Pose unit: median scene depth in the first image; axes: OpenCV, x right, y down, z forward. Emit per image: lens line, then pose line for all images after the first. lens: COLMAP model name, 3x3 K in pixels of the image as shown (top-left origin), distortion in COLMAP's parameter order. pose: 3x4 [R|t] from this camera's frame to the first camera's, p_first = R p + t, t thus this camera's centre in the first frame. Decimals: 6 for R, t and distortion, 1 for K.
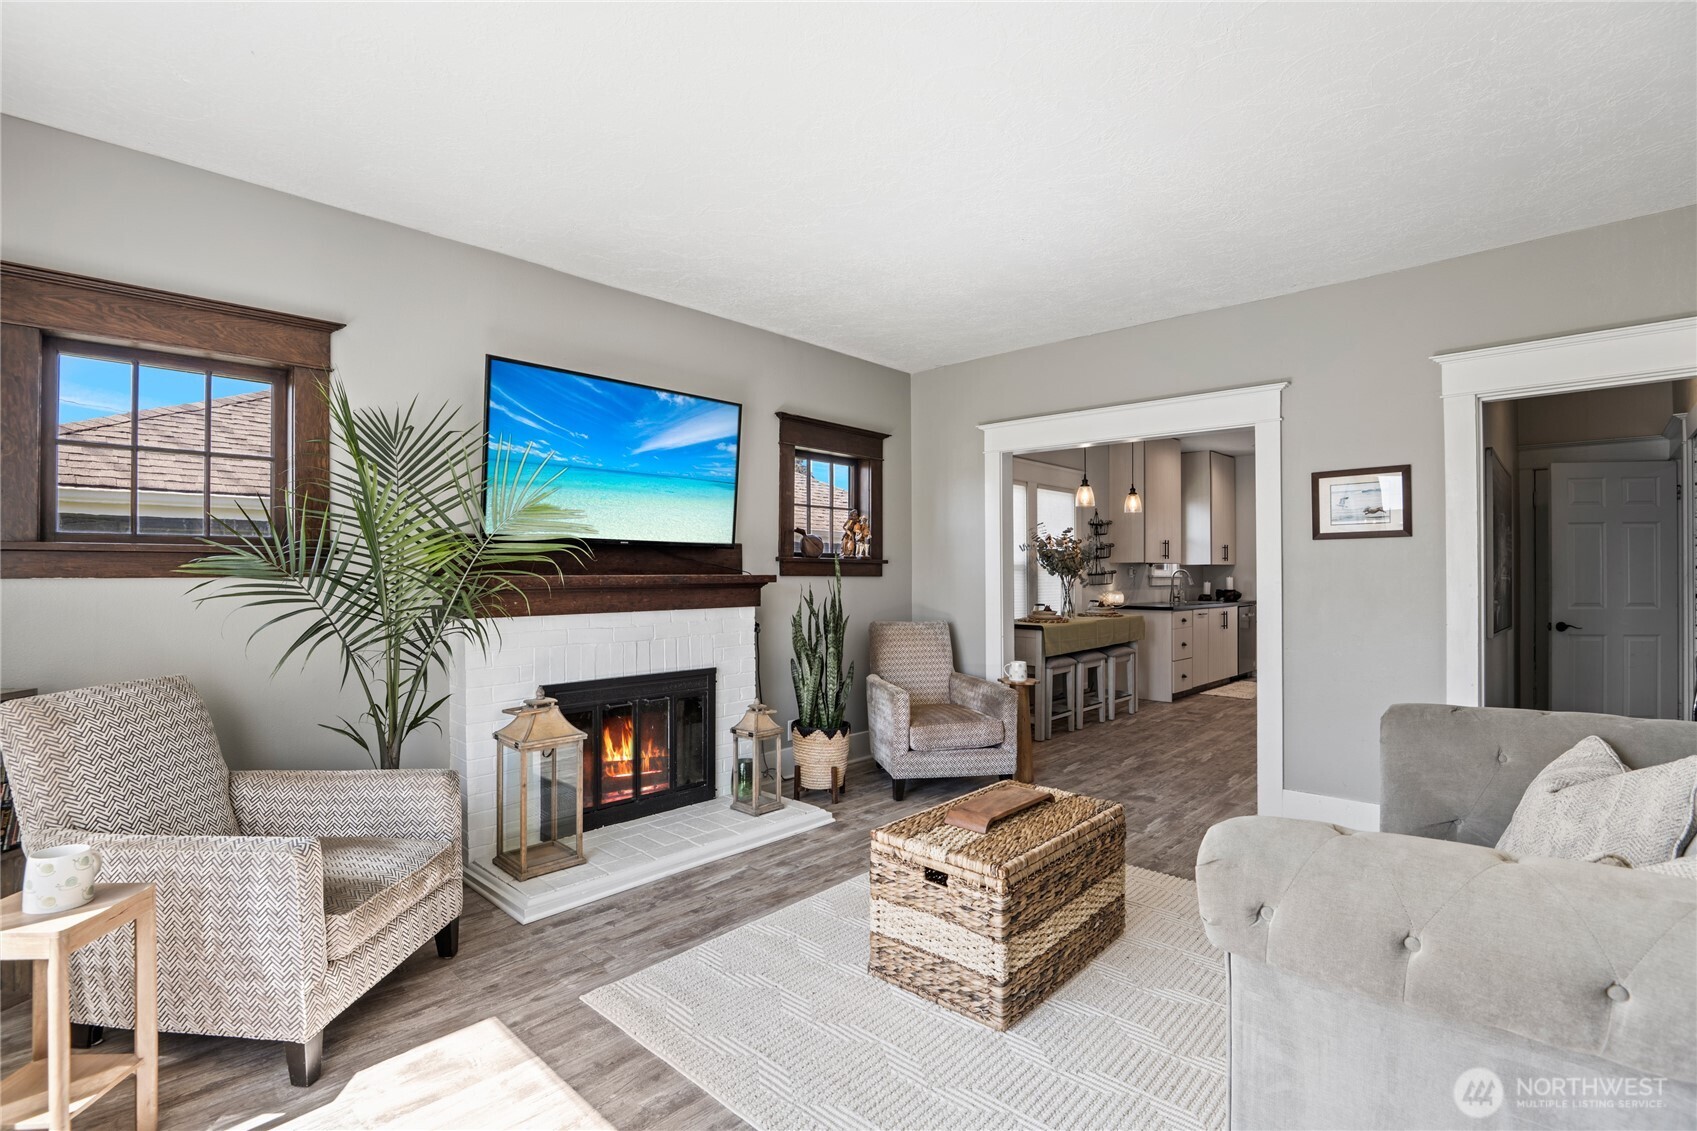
lens RADIAL K [[789.7, 0, 845.8], [0, 789.7, 576.3], [0, 0, 1]] dist [-0.012470, -0.005457]
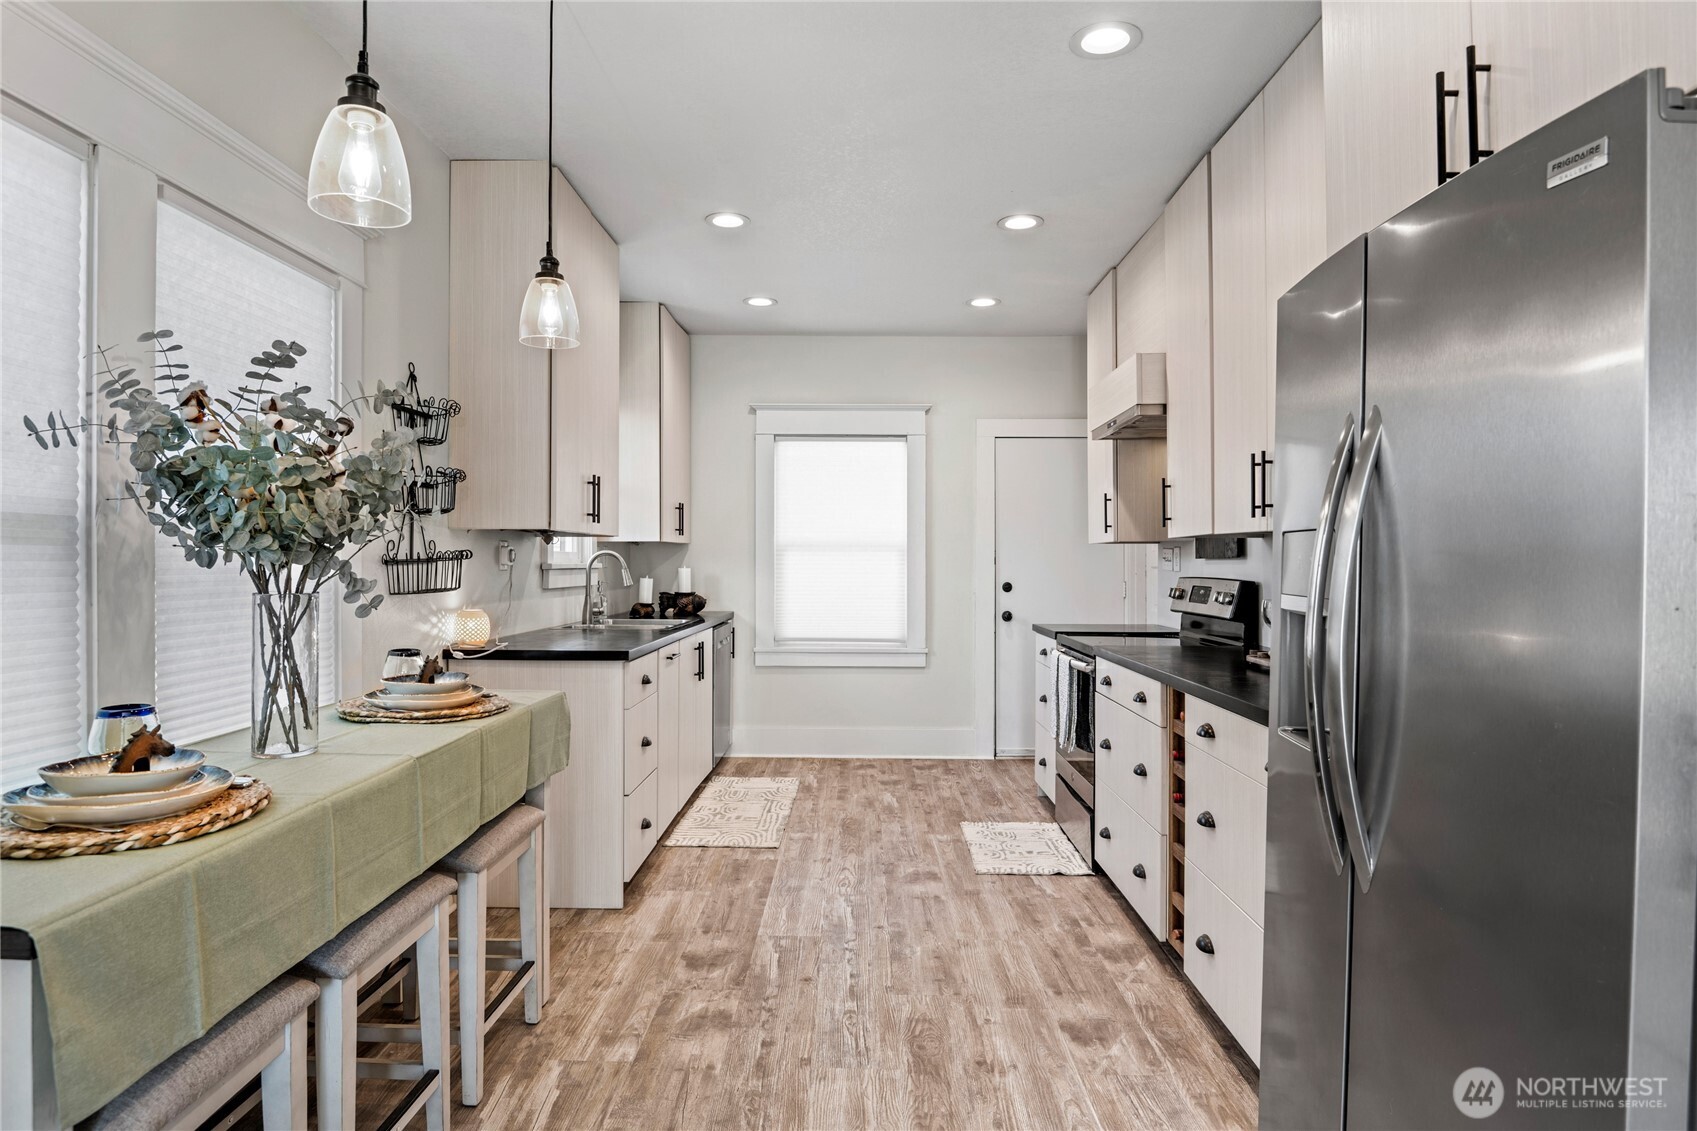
lens RADIAL K [[958.1, 0, 848.0], [0, 958.1, 557.7], [0, 0, 1]] dist [-0.010333, -0.009298]
pose [[0.735947, 0.005884, 0.677014, 0.335457], [-0.002838, 0.999980, -0.005606, -0.004232], [-0.677033, 0.002204, 0.735949, 1.073242]]
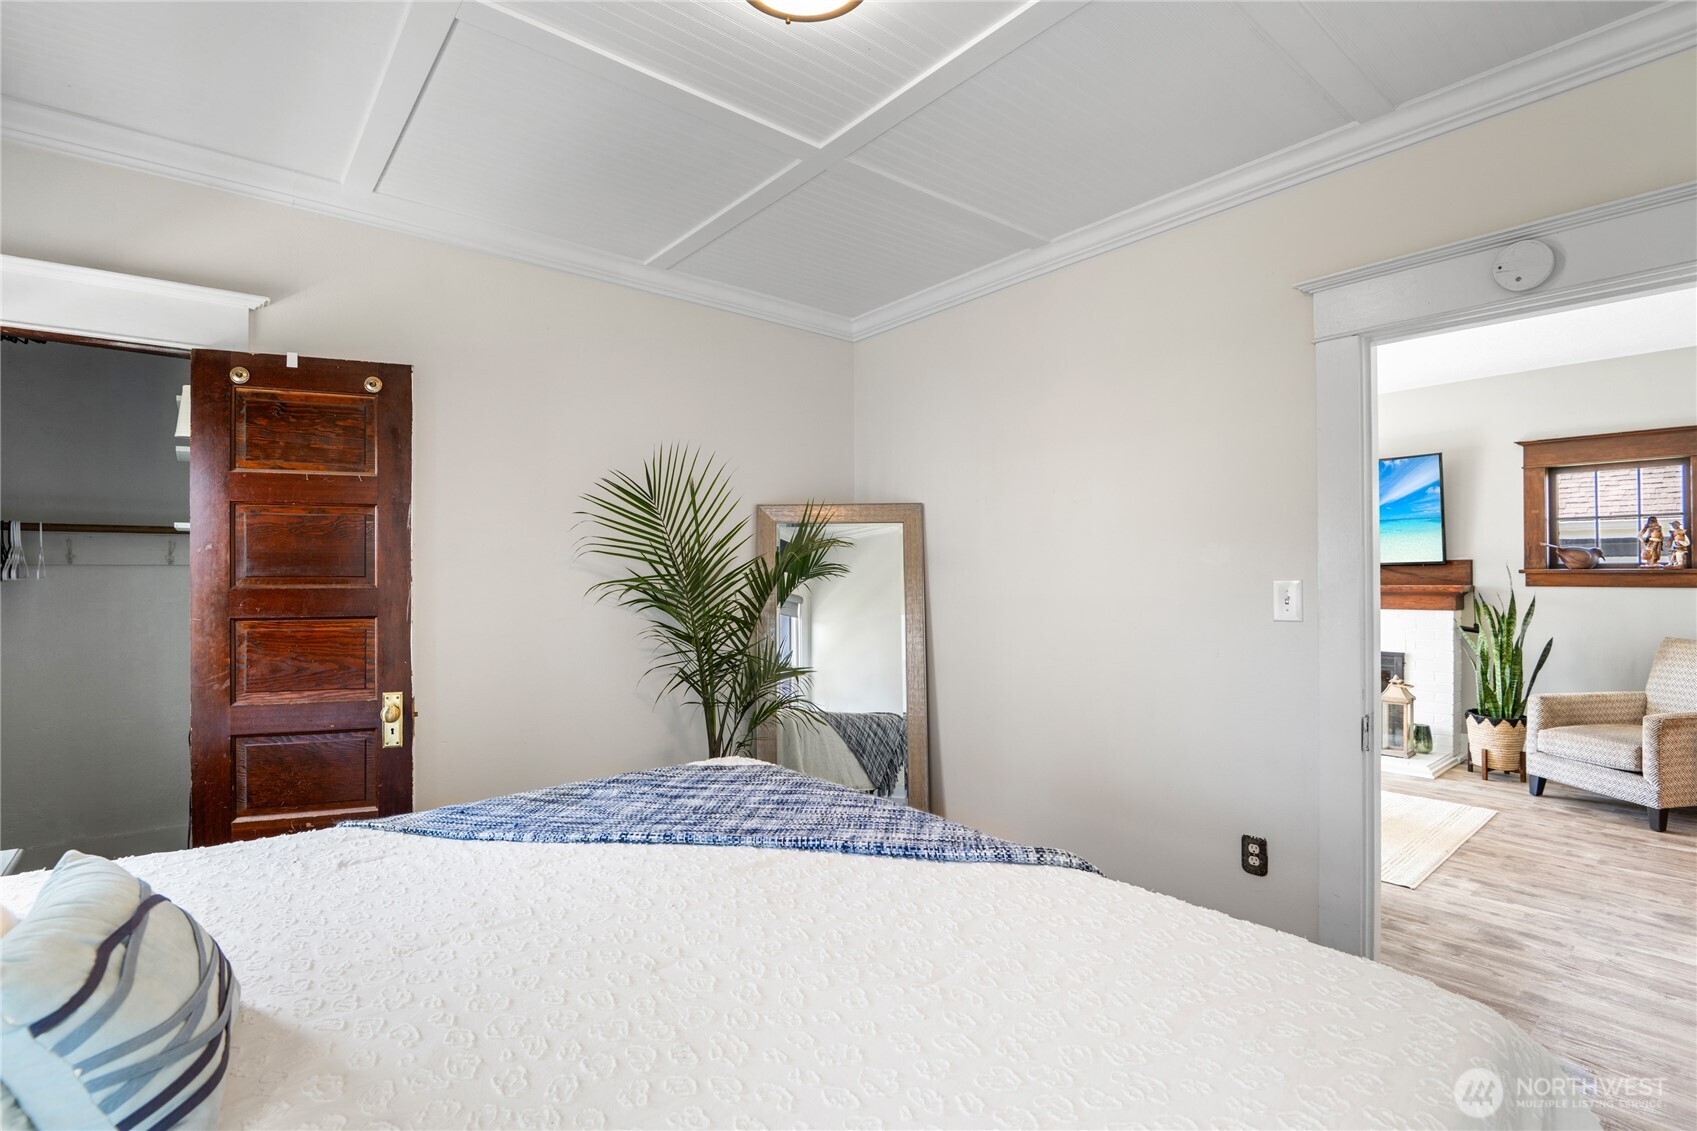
lens RADIAL K [[789.7, 0, 832.8], [0, 789.7, 578.9], [0, 0, 1]] dist [-0.012470, -0.005457]
pose [[-0.142537, -0.000300, -0.989790, 1.308847], [0.003776, 0.999993, -0.000847, -0.016397], [0.989782, -0.003858, -0.142534, 0.192803]]
